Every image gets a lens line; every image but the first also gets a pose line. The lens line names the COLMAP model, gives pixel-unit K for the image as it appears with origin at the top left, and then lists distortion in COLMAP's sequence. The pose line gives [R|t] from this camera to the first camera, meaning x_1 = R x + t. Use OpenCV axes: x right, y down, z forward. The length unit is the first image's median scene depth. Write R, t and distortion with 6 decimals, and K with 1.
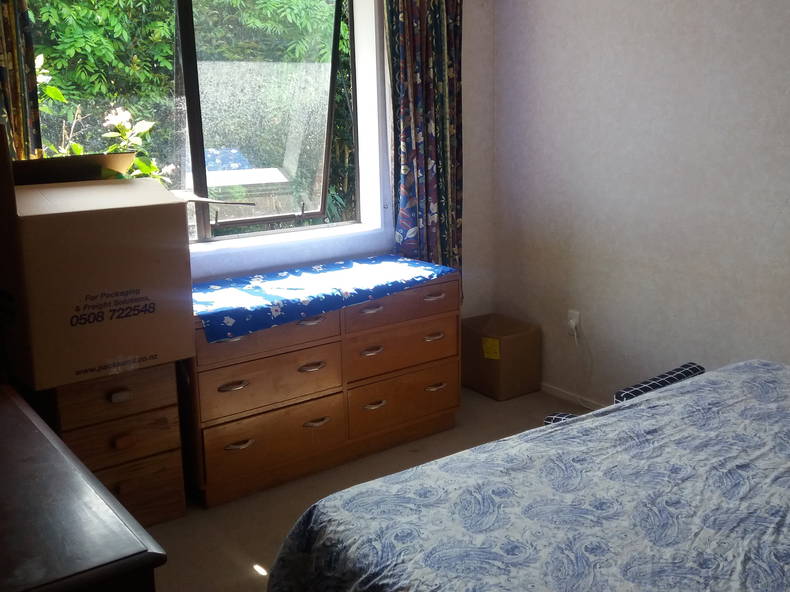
lens RADIAL K [[849.7, 0, 395.0], [0, 849.7, 296.0], [0, 0, 1]] dist [-0.006302, -0.026957]
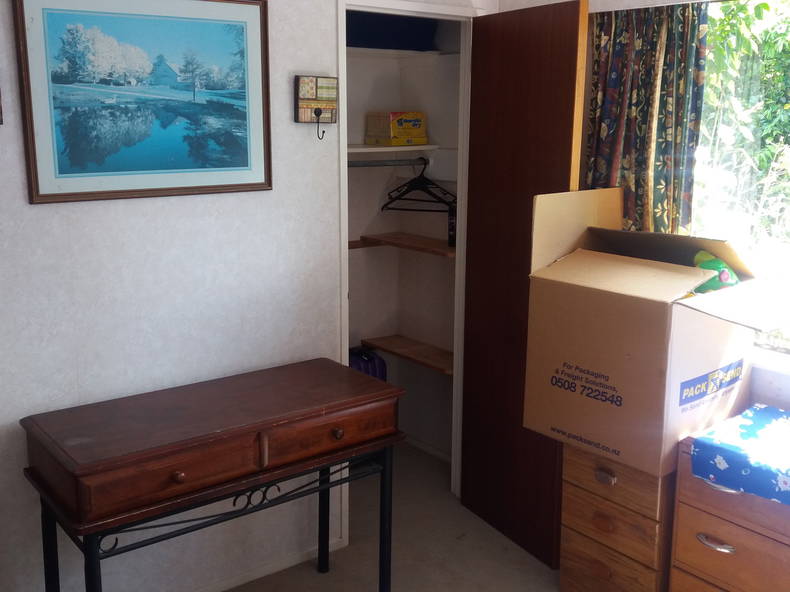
lens RADIAL K [[849.7, 0, 395.0], [0, 849.7, 296.0], [0, 0, 1]] dist [-0.006302, -0.026957]
pose [[-0.009528, 0.209663, -0.977727, 0.615257], [-0.241483, 0.948349, 0.205716, -0.232337], [0.970358, 0.238065, 0.041595, 0.706454]]
